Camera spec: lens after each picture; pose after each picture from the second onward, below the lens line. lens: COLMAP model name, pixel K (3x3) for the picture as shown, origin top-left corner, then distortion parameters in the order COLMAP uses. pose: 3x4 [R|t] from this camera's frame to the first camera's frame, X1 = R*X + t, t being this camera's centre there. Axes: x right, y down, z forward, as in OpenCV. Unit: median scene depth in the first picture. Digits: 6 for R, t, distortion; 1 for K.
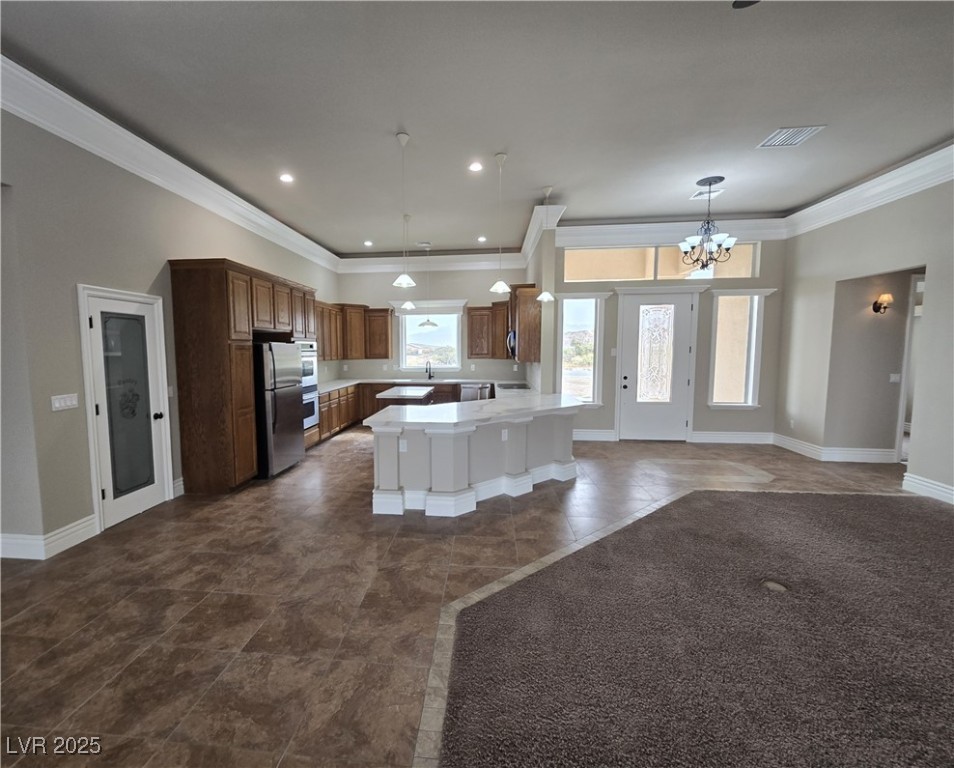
lens RADIAL K [[424.1, 0, 442.4], [0, 424.1, 381.7], [0, 0, 1]] dist [-0.002715, -0.000115]
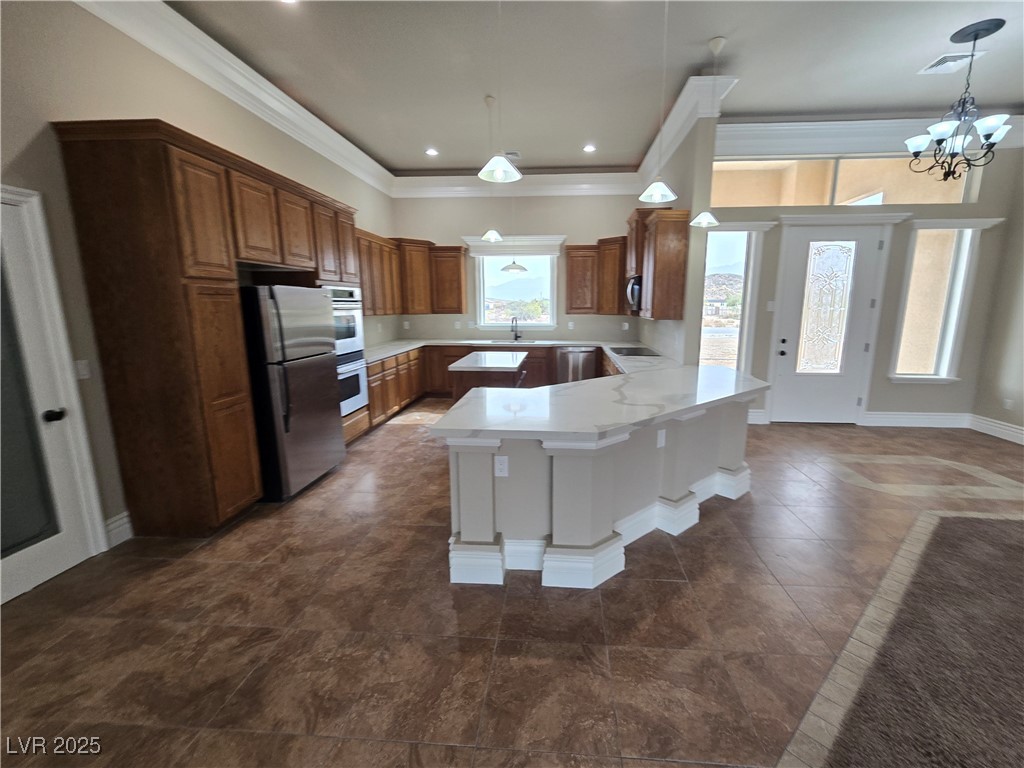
lens RADIAL K [[437.2, 0, 535.3], [0, 437.2, 384.3], [0, 0, 1]] dist [0.000163, 0.000530]
pose [[0.998753, -0.002289, 0.049869, -0.058875], [-0.002934, 0.994530, 0.104413, -0.016344], [-0.049835, -0.104429, 0.993283, 0.326979]]
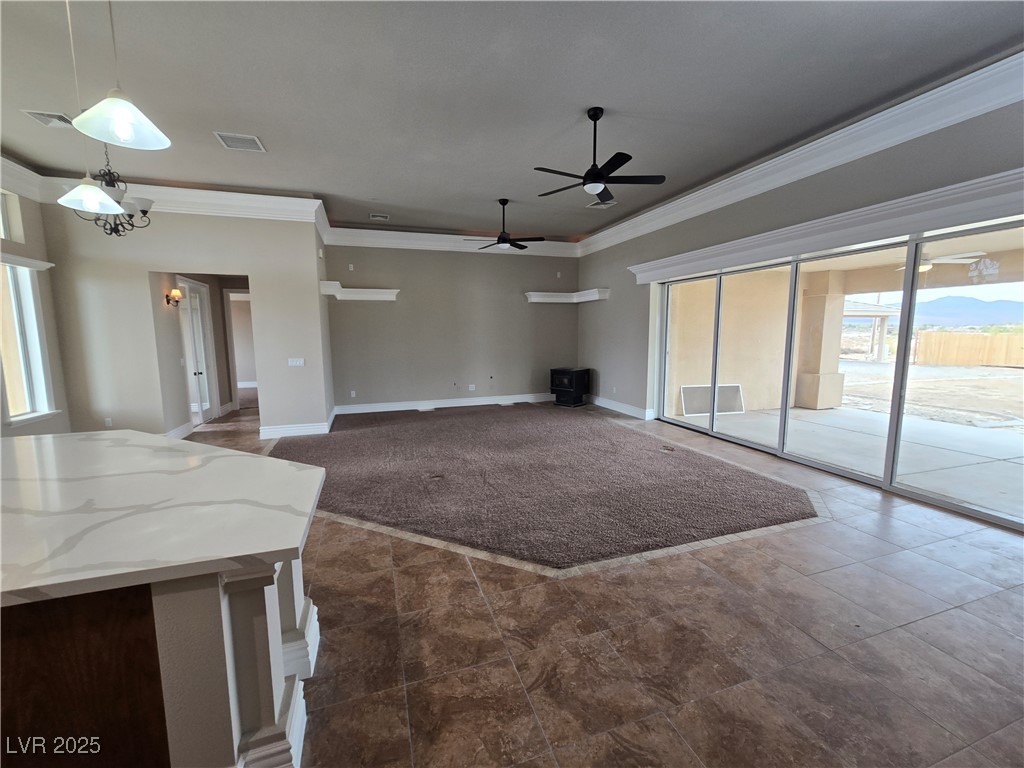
lens RADIAL K [[422.3, 0, 512.0], [0, 422.3, 384.0], [0, 0, 1]] dist [-0.001538, 0.000019]
pose [[-0.428692, -0.101899, 0.897686, -0.406536], [0.080683, 0.985331, 0.150378, -0.054817], [-0.899841, 0.136894, -0.414182, 0.712555]]
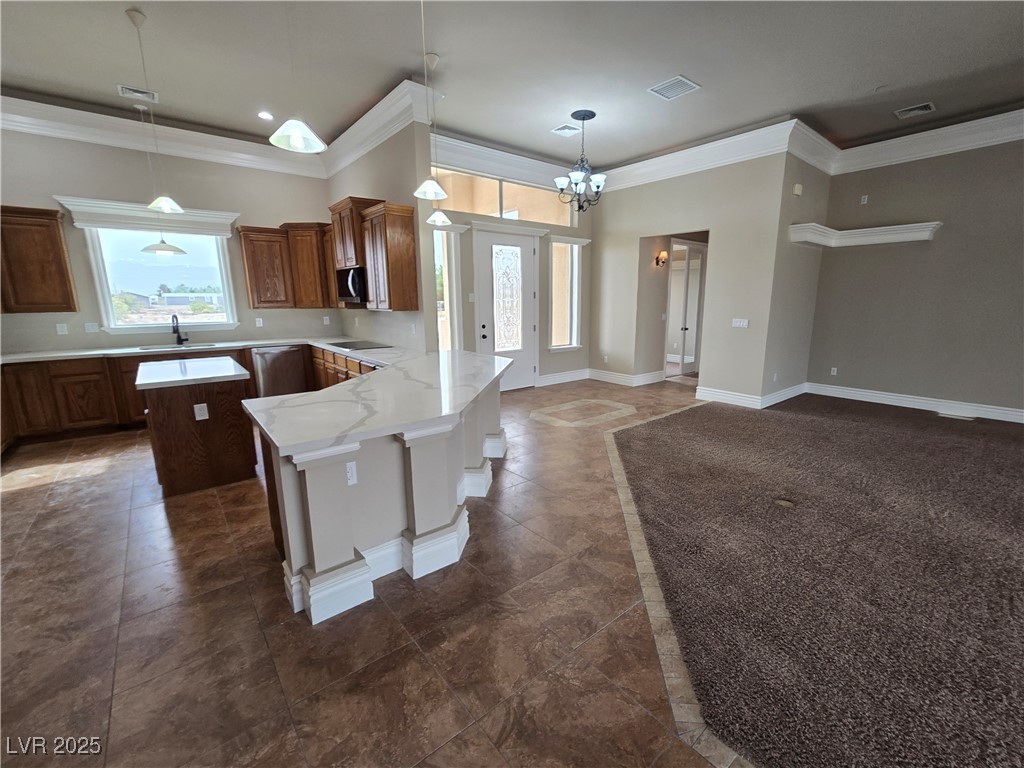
lens RADIAL K [[437.2, 0, 535.3], [0, 437.2, 384.3], [0, 0, 1]] dist [0.000163, 0.000530]
pose [[0.680827, -0.139890, 0.718962, -0.237317], [0.055917, 0.988654, 0.139413, -0.014875], [-0.730307, -0.054714, 0.680925, 0.369728]]
